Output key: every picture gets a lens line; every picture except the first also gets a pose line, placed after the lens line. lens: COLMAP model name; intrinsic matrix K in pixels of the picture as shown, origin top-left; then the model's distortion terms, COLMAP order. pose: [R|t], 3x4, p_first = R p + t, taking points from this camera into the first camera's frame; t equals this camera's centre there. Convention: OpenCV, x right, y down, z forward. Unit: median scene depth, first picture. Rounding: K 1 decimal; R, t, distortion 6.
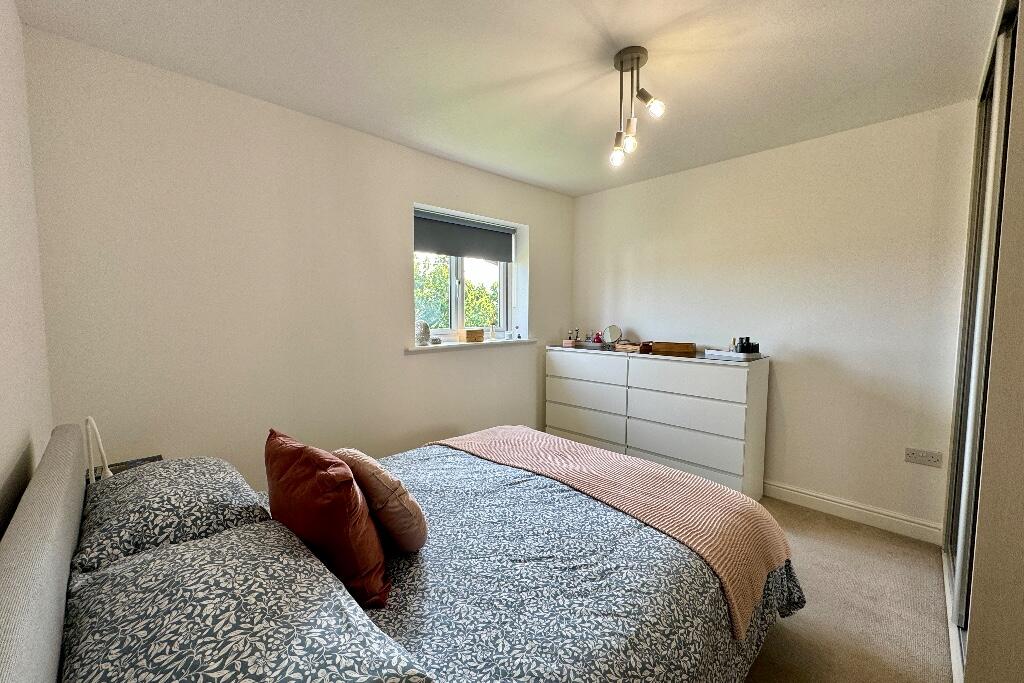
lens RADIAL K [[407.3, 0, 517.6], [0, 407.3, 336.0], [0, 0, 1]] dist [0.004346, -0.000267]
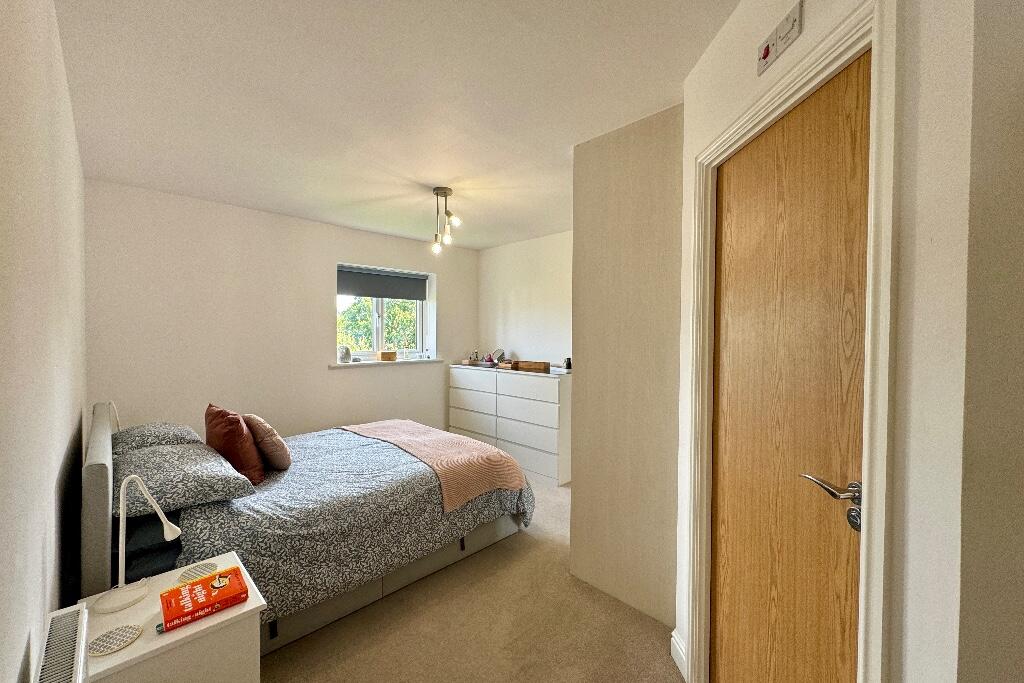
lens RADIAL K [[407.3, 0, 515.6], [0, 407.3, 340.8], [0, 0, 1]] dist [0.004346, -0.000267]
pose [[0.999958, 0.006189, 0.006710, 0.311818], [-0.005904, 0.999118, -0.041568, 0.002233], [-0.006961, 0.041527, 0.999113, -0.357638]]
